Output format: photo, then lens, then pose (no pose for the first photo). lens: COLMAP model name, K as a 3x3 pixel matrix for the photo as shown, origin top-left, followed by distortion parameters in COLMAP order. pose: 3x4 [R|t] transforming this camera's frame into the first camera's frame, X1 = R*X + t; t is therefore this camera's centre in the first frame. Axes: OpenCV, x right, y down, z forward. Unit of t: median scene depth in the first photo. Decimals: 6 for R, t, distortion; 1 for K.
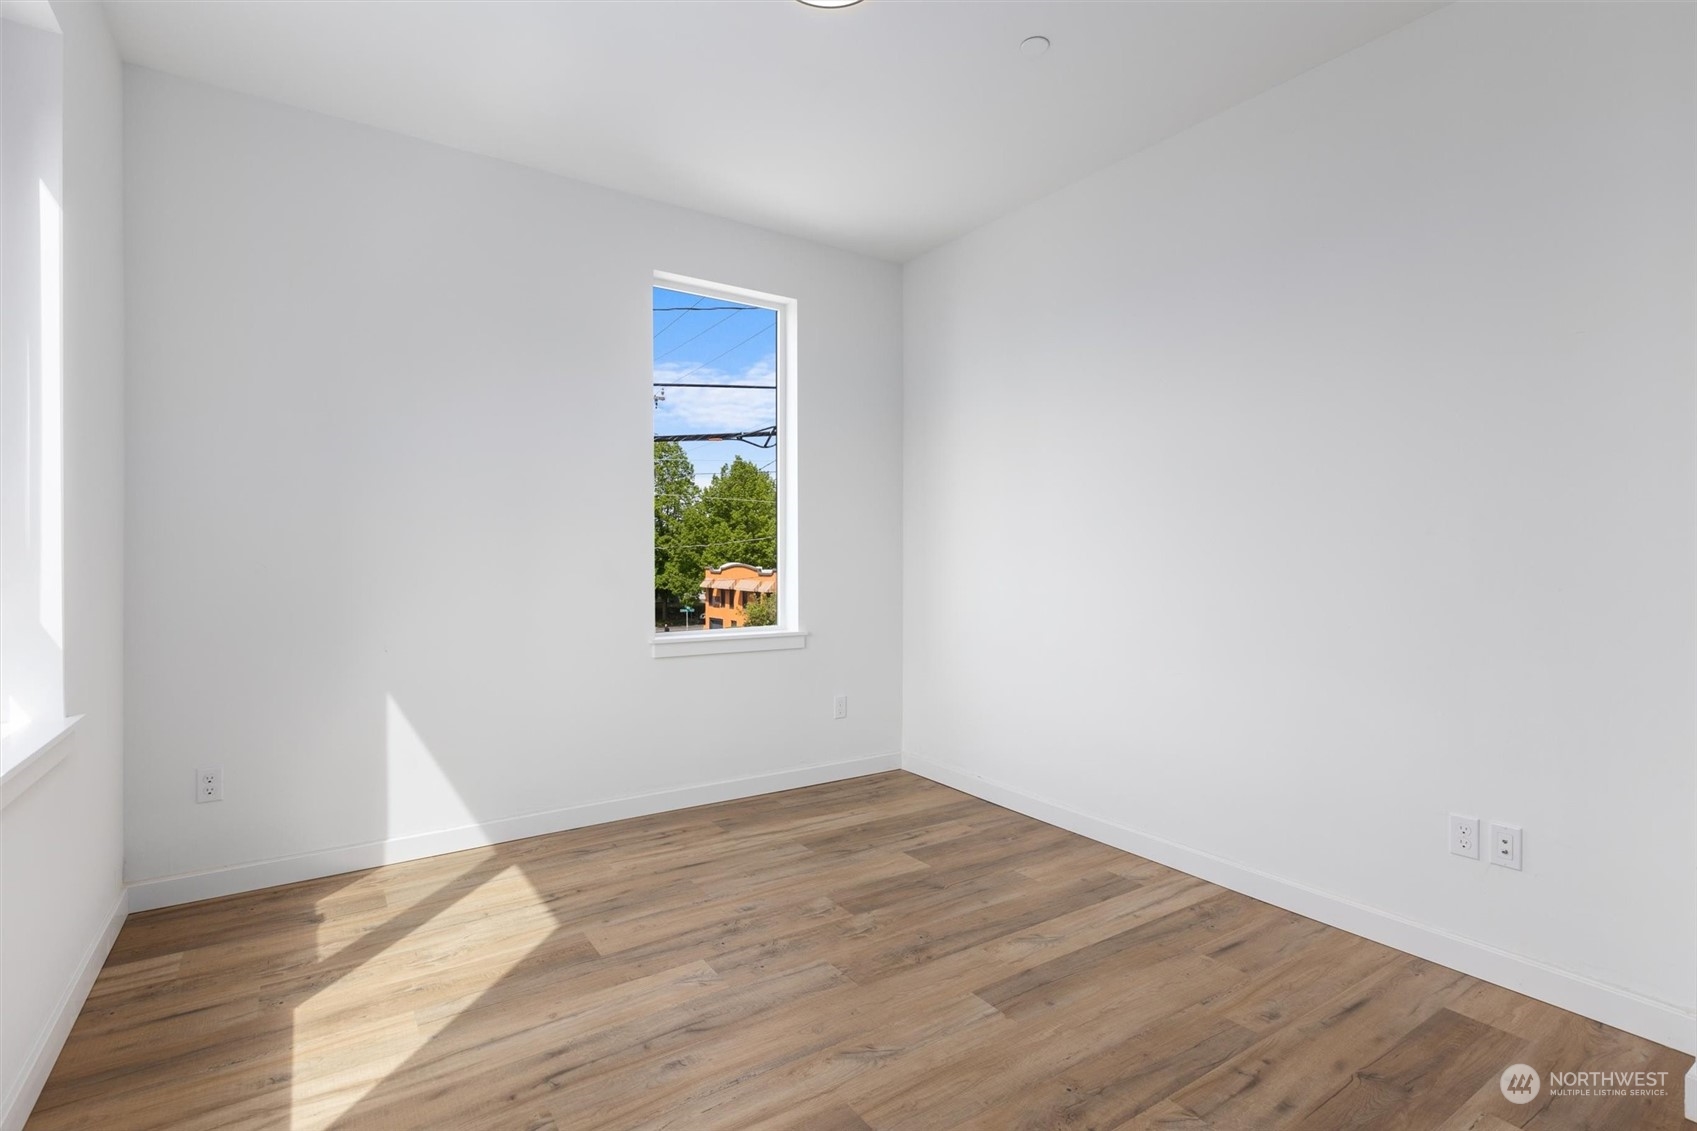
lens RADIAL K [[792.0, 0, 844.2], [0, 792.0, 550.8], [0, 0, 1]] dist [-0.020363, 0.000462]
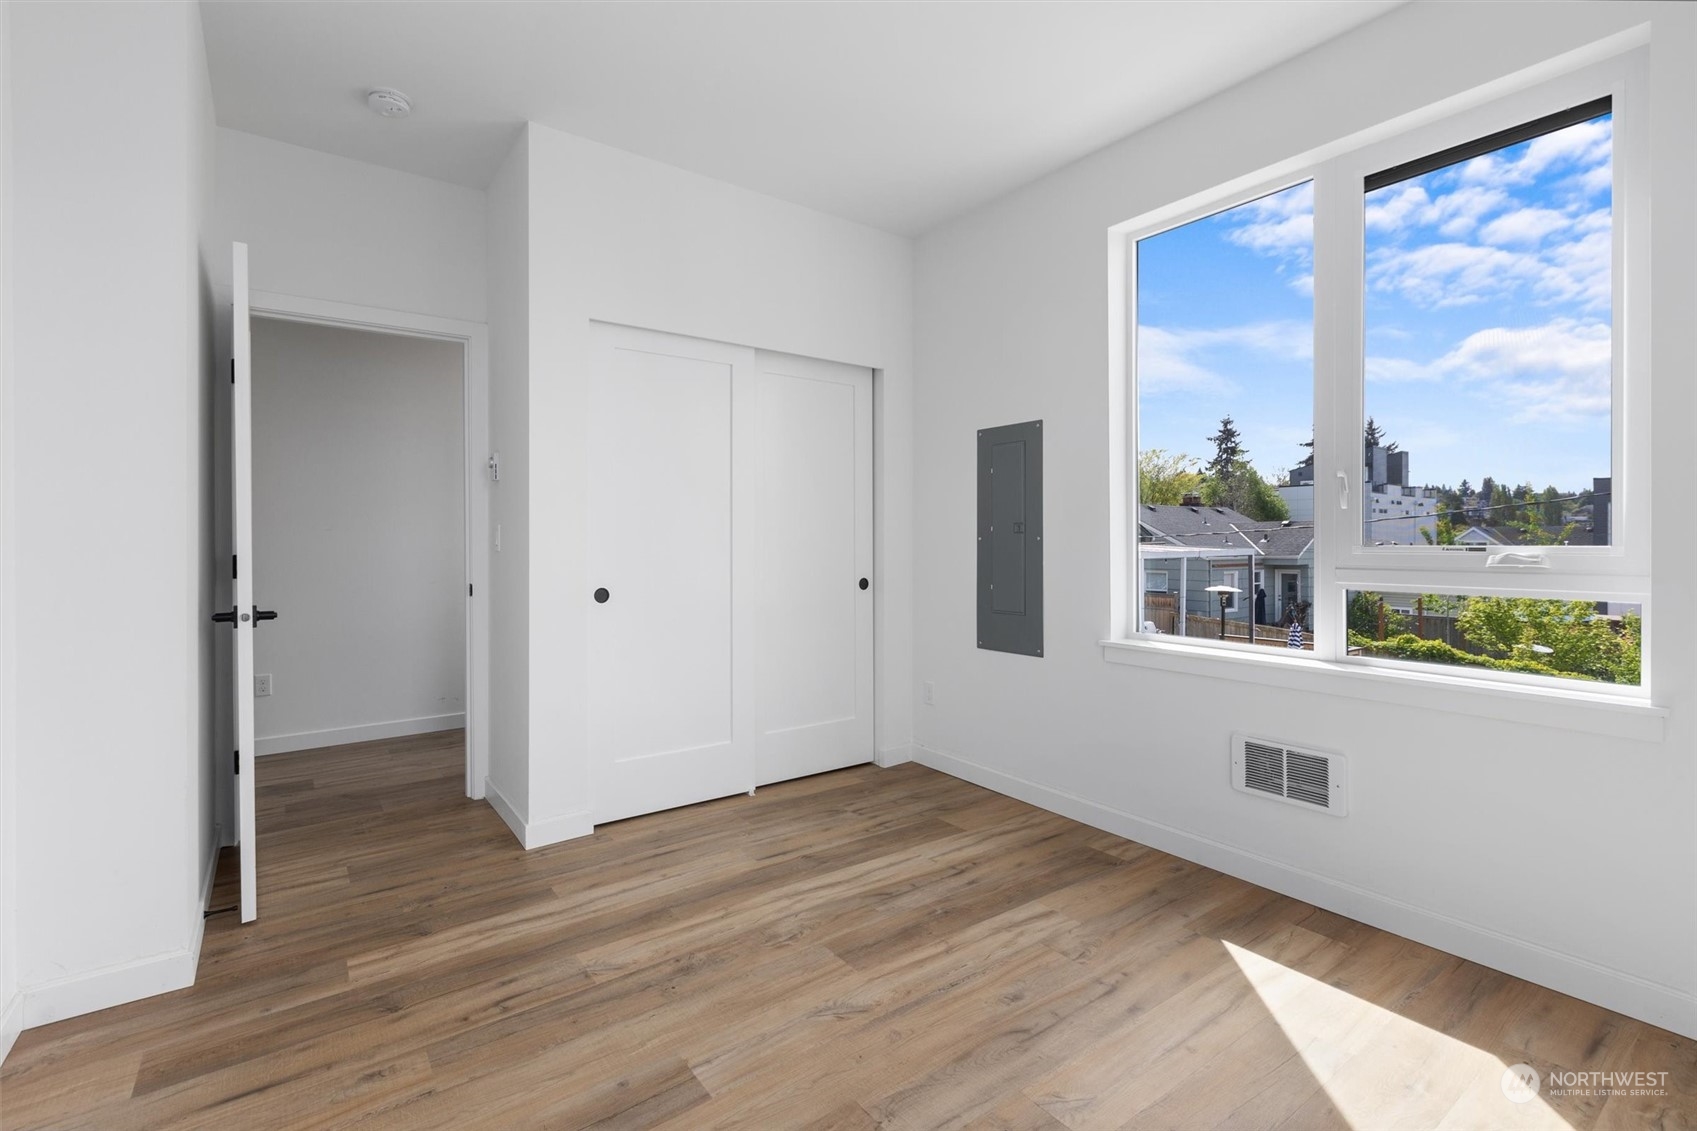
lens RADIAL K [[792.0, 0, 844.2], [0, 792.0, 550.8], [0, 0, 1]] dist [-0.020363, 0.000462]
pose [[-0.998824, -0.001448, -0.048452, 0.079328], [-0.001726, 0.999982, 0.005696, 0.013315], [0.048443, 0.005773, -0.998809, 2.050052]]
